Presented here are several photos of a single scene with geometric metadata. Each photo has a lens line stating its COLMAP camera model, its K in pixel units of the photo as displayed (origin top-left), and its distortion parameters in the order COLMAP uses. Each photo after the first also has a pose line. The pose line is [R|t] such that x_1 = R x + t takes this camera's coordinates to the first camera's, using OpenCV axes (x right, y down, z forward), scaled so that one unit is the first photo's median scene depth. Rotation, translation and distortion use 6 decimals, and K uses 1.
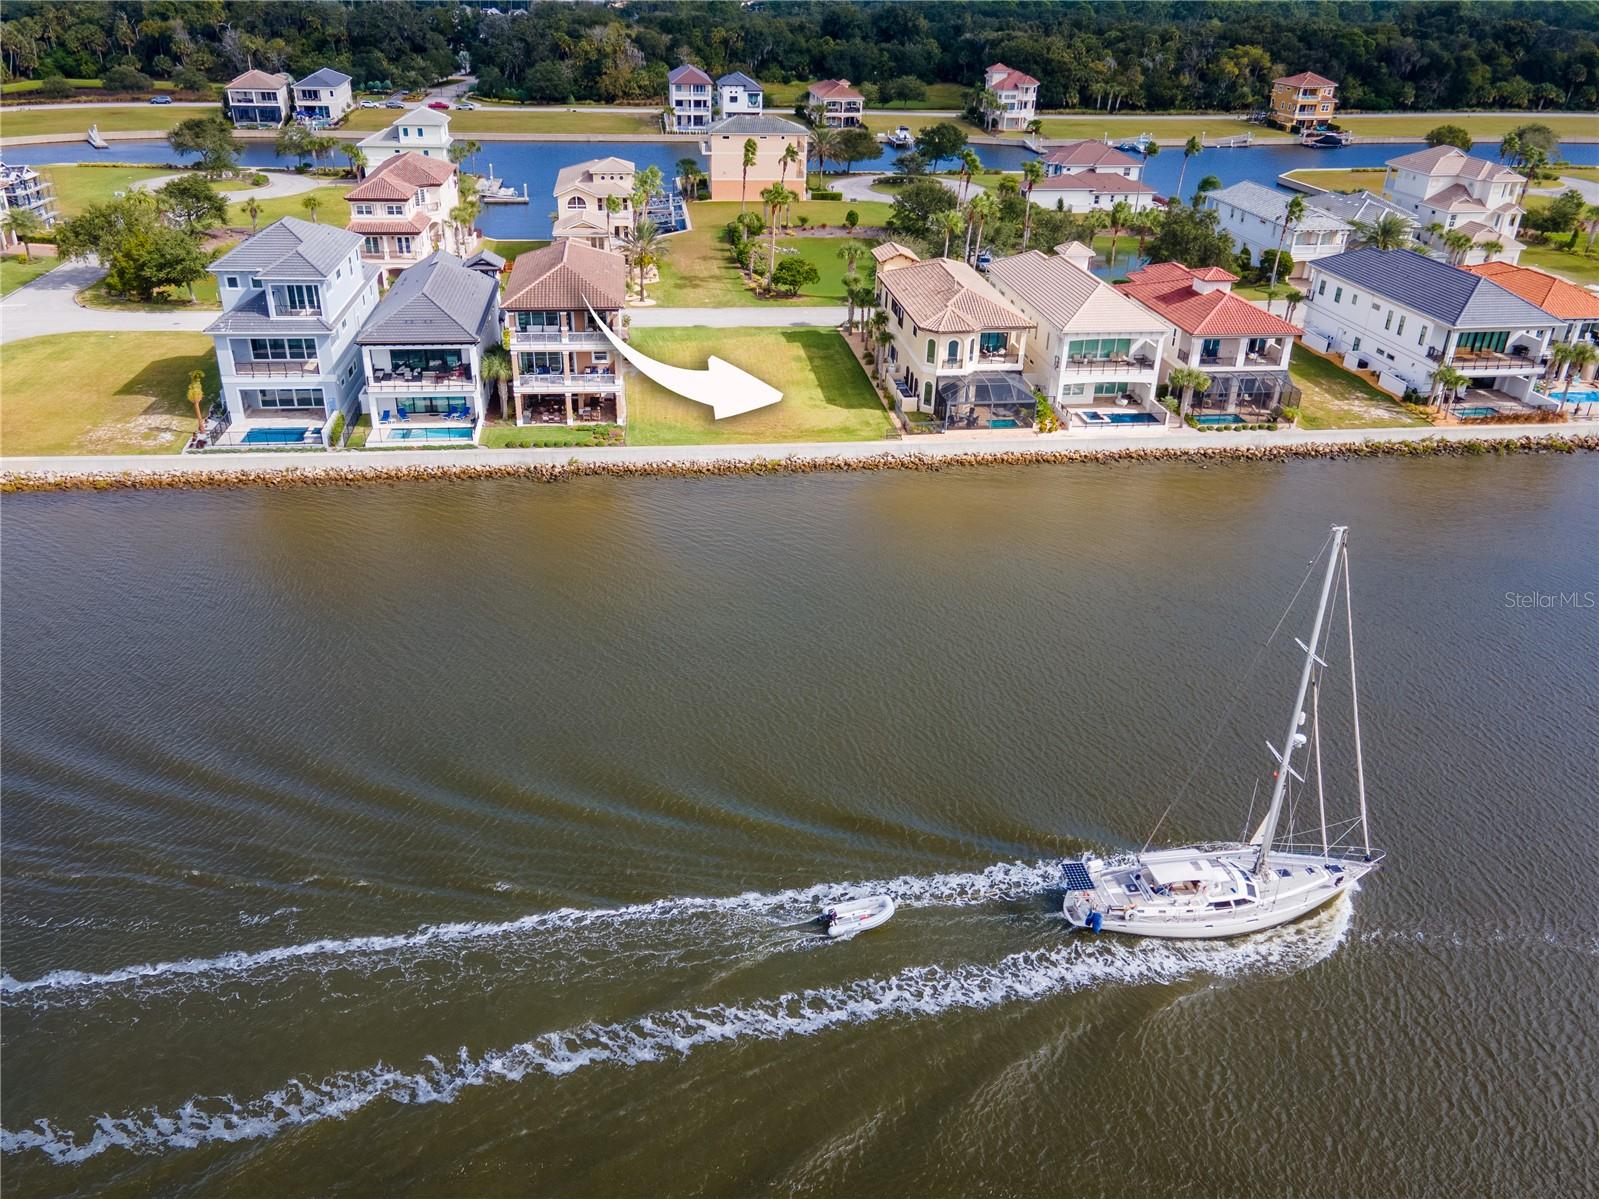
lens RADIAL K [[1174.2, 0, 765.8], [0, 1174.2, 553.4], [0, 0, 1]] dist [0.039152, 0.013489]
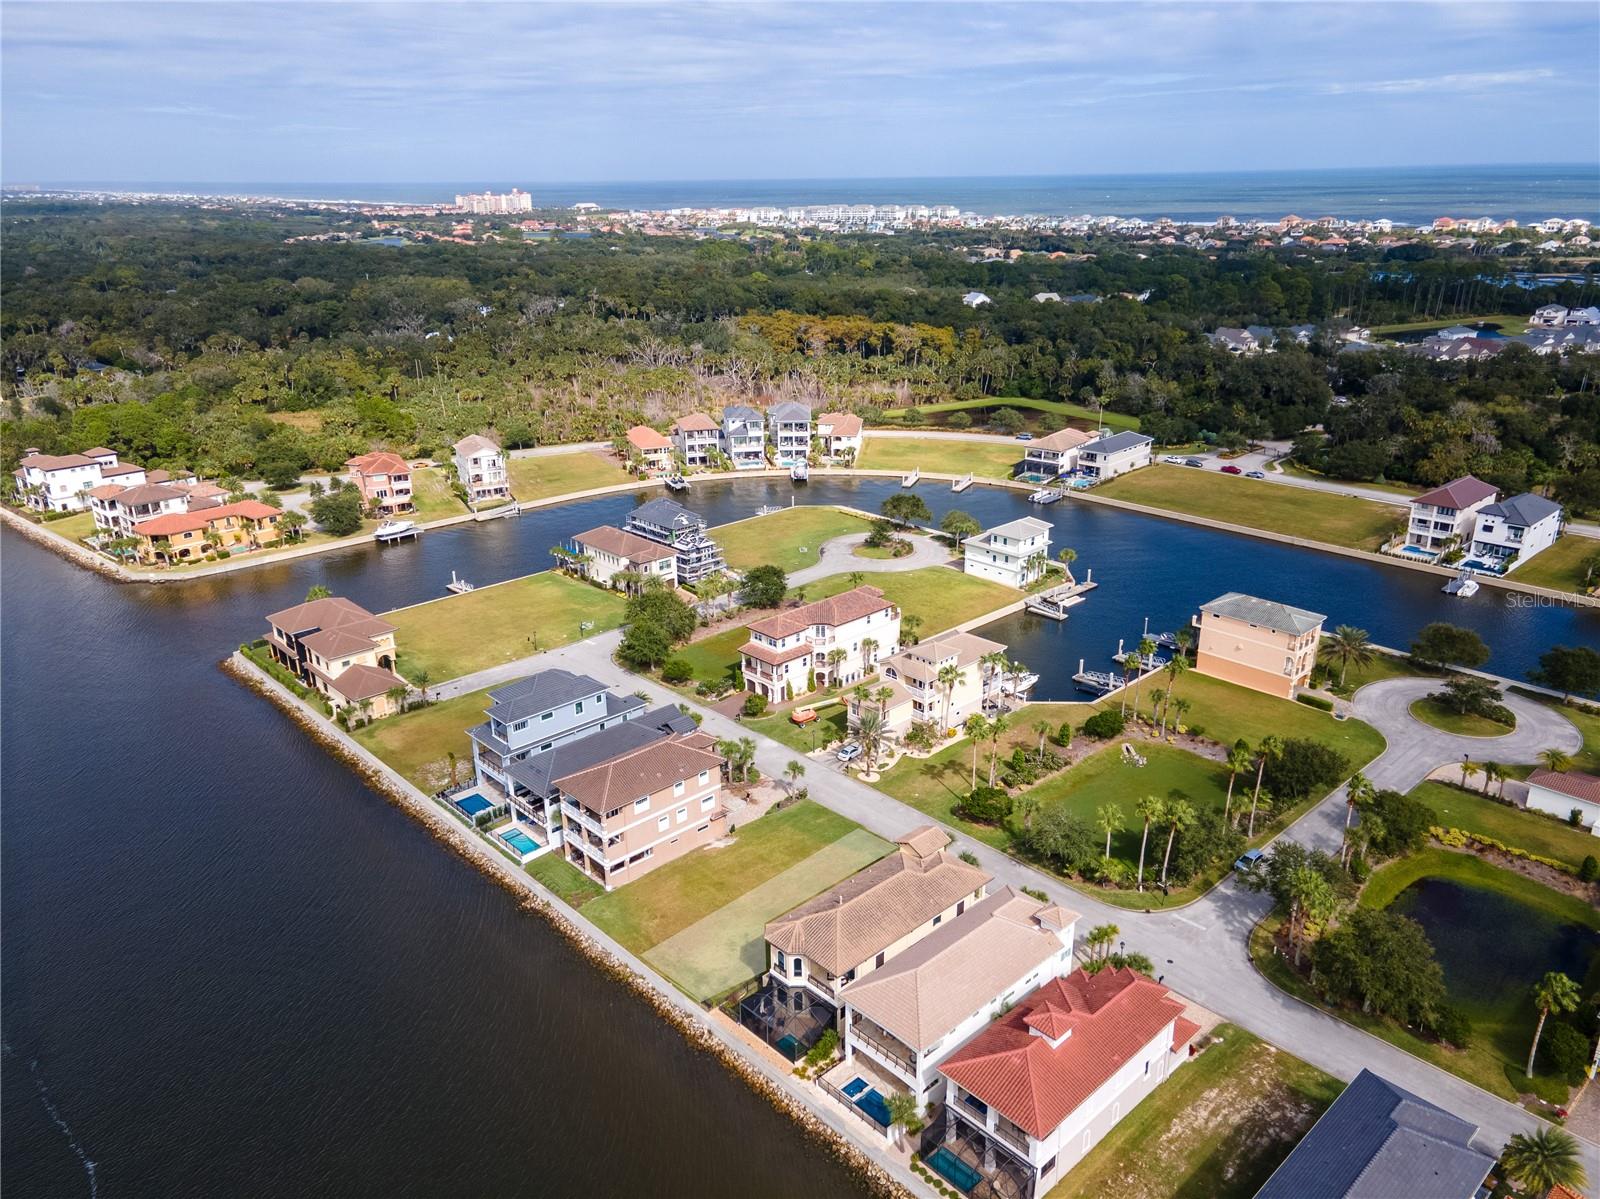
lens RADIAL K [[1174.9, 0, 804.6], [0, 1174.9, 601.9], [0, 0, 1]] dist [0.039152, 0.013489]
pose [[0.599414, 0.249163, -0.760671, 0.565018], [-0.336694, 0.940641, 0.042796, -0.329552], [0.726182, 0.230461, 0.647725, 0.140738]]
